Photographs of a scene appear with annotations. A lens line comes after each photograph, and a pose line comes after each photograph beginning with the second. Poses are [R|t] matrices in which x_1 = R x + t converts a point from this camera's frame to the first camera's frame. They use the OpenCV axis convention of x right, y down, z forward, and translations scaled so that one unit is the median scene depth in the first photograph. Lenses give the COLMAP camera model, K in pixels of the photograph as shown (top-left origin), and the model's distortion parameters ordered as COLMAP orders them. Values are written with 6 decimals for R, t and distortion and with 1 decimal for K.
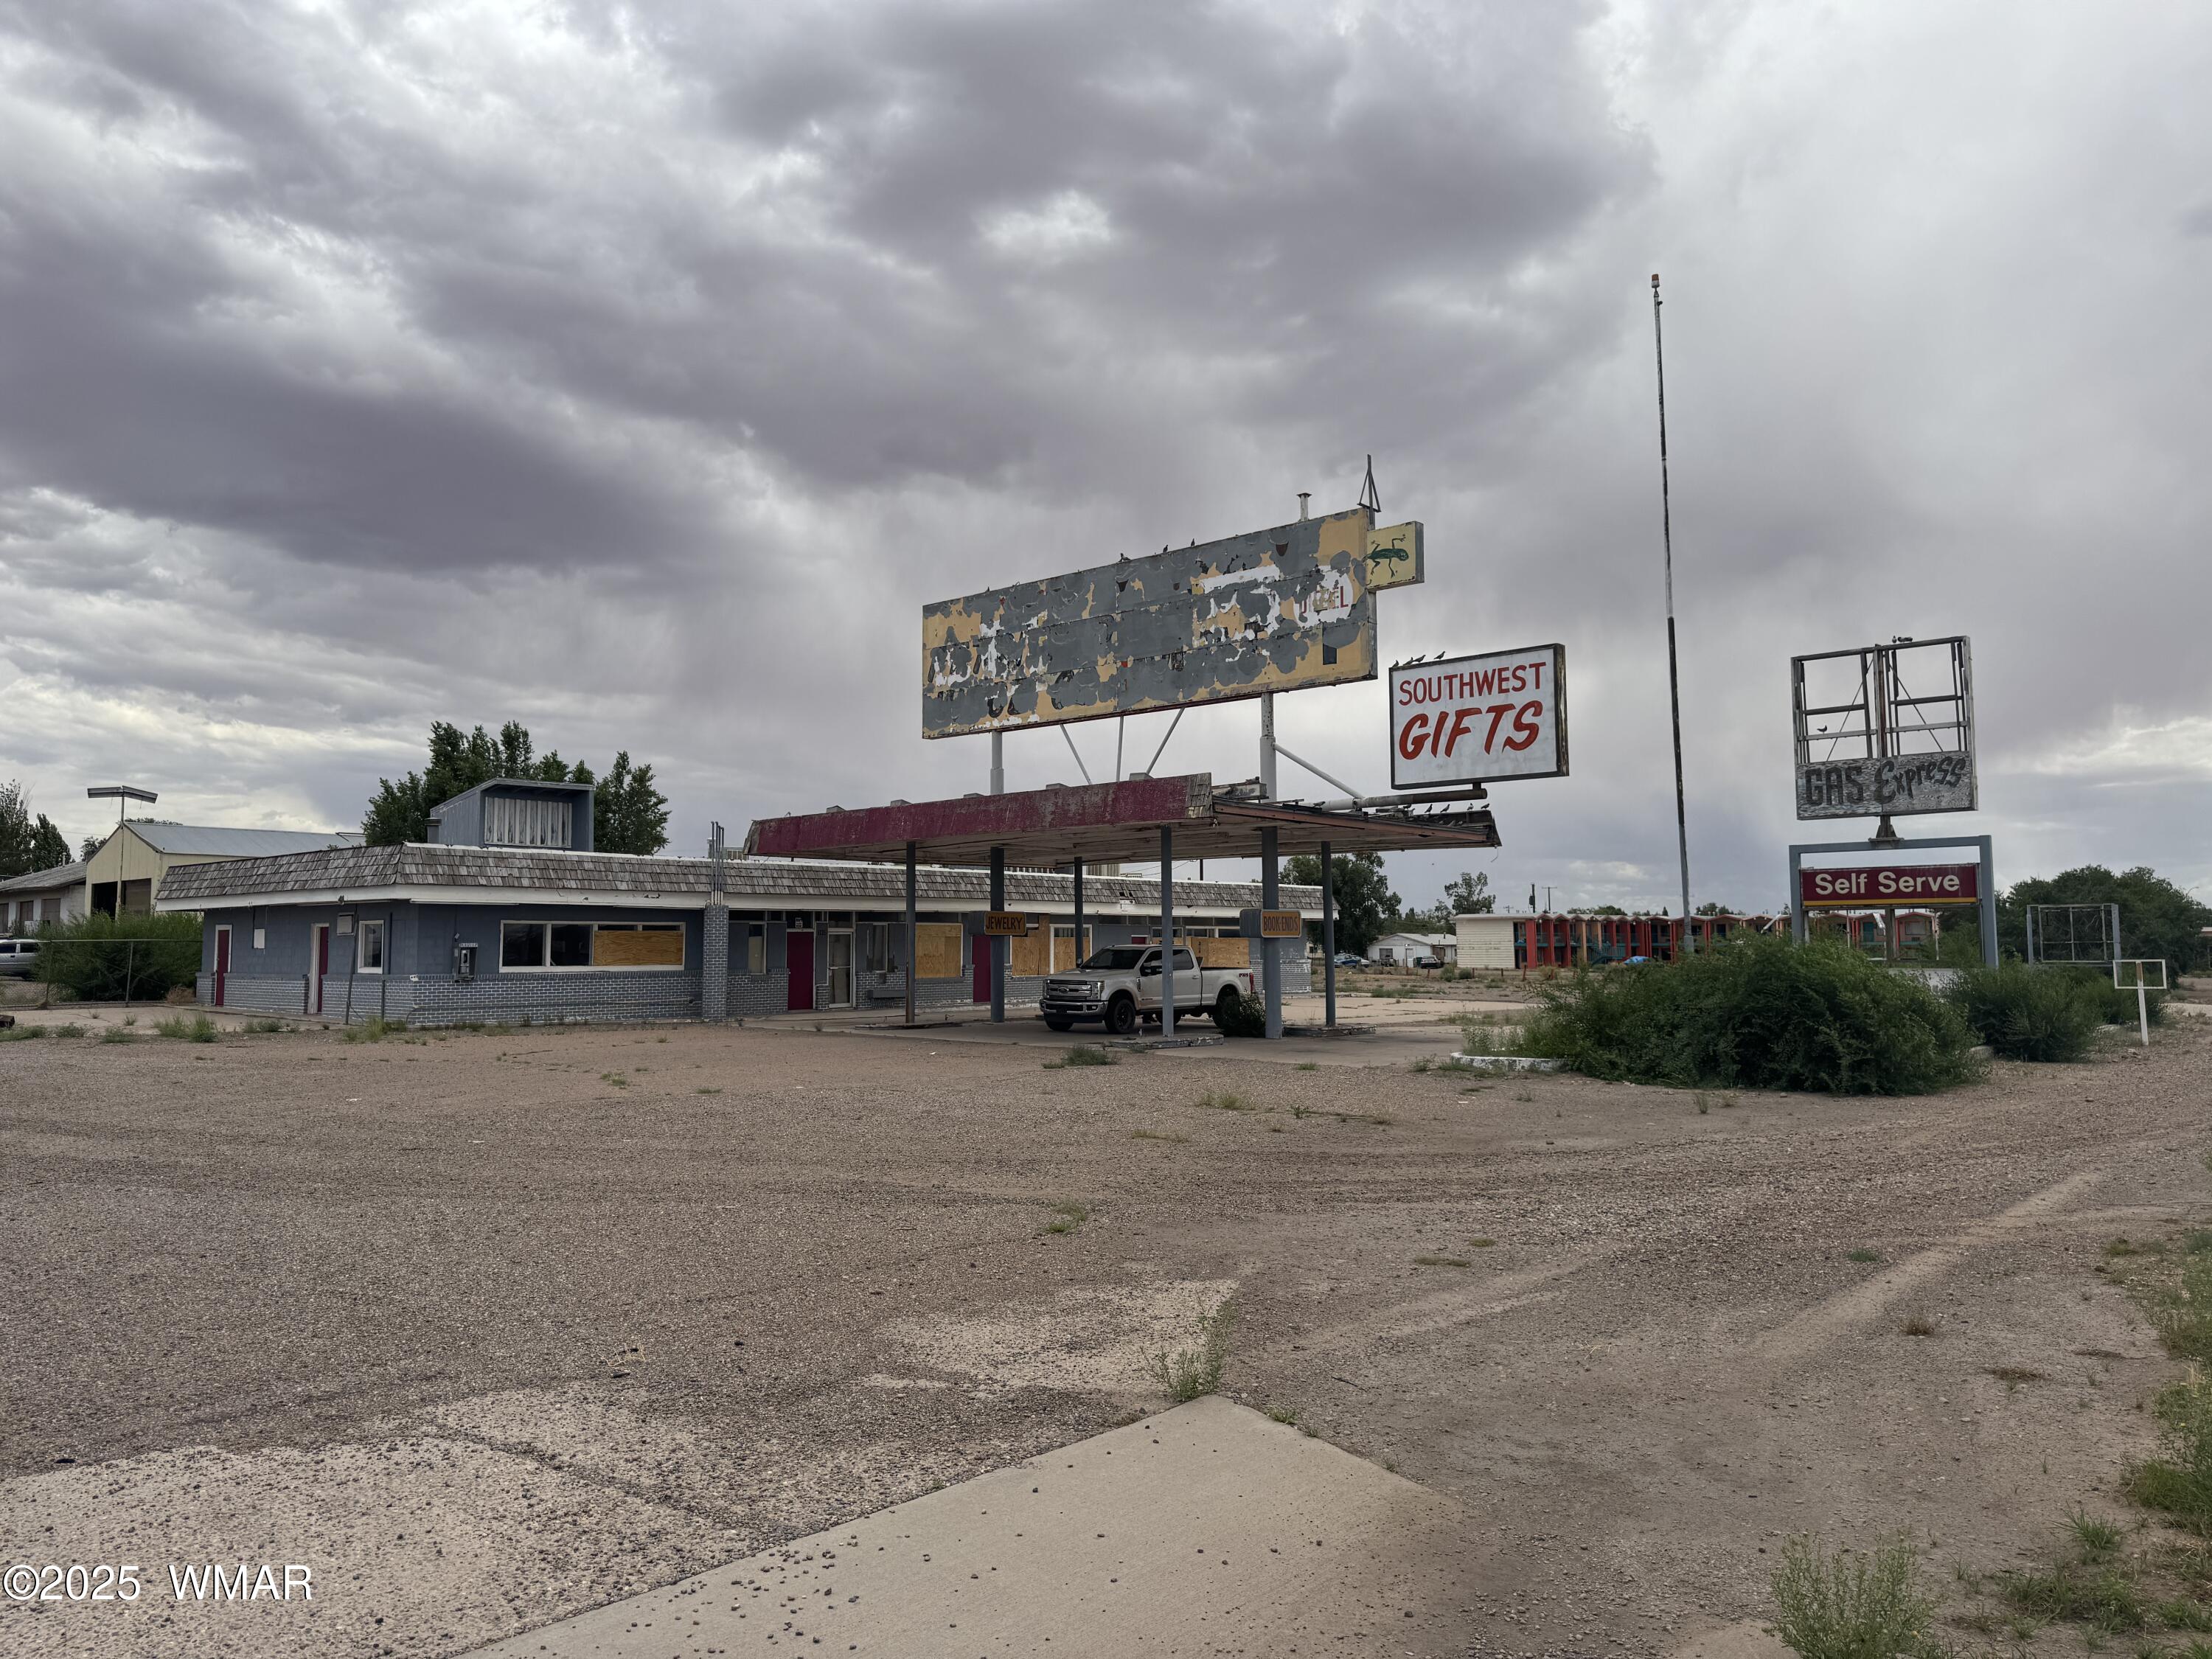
lens RADIAL K [[1532.5, 0, 1097.4], [0, 1532.5, 818.4], [0, 0, 1]] dist [0.199852, -0.415255]
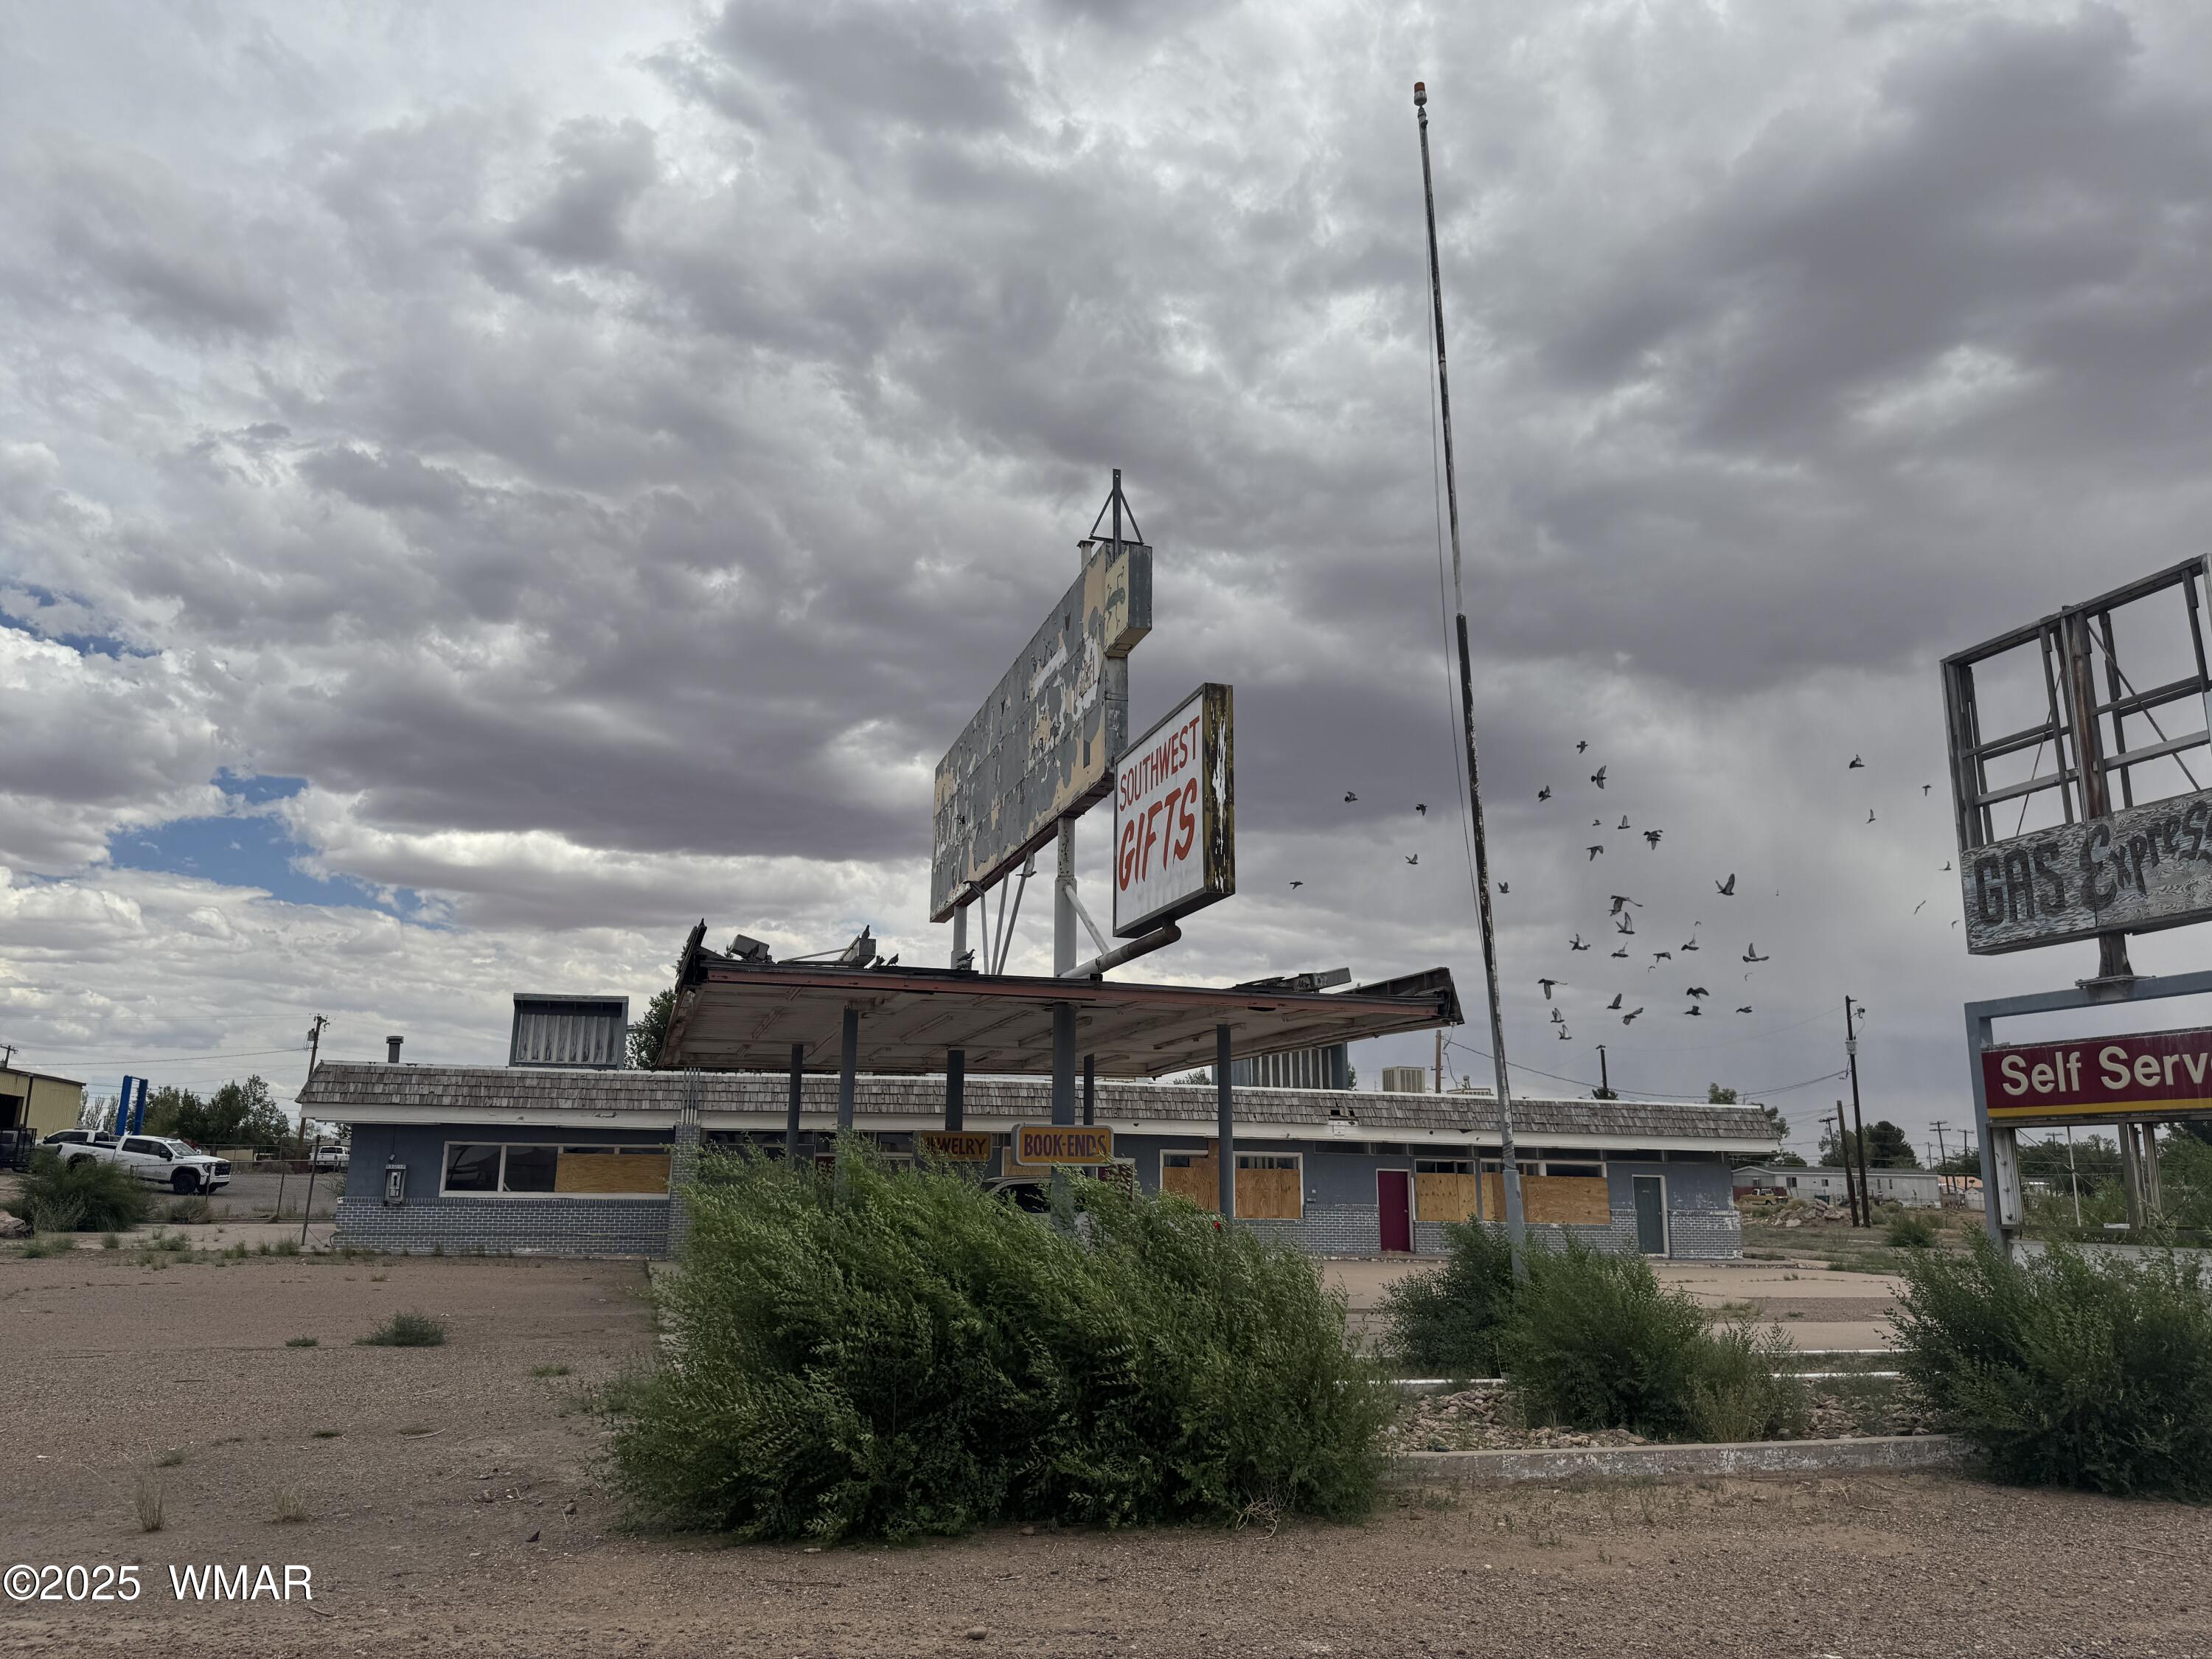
lens RADIAL K [[1528.1, 0, 1106.0], [0, 1528.1, 829.5], [0, 0, 1]] dist [0.089165, -0.101596]
pose [[0.850437, -0.102144, -0.516065, 0.459122], [0.028583, 0.988492, -0.148549, 0.028245], [0.525300, 0.111581, 0.843570, 0.381683]]
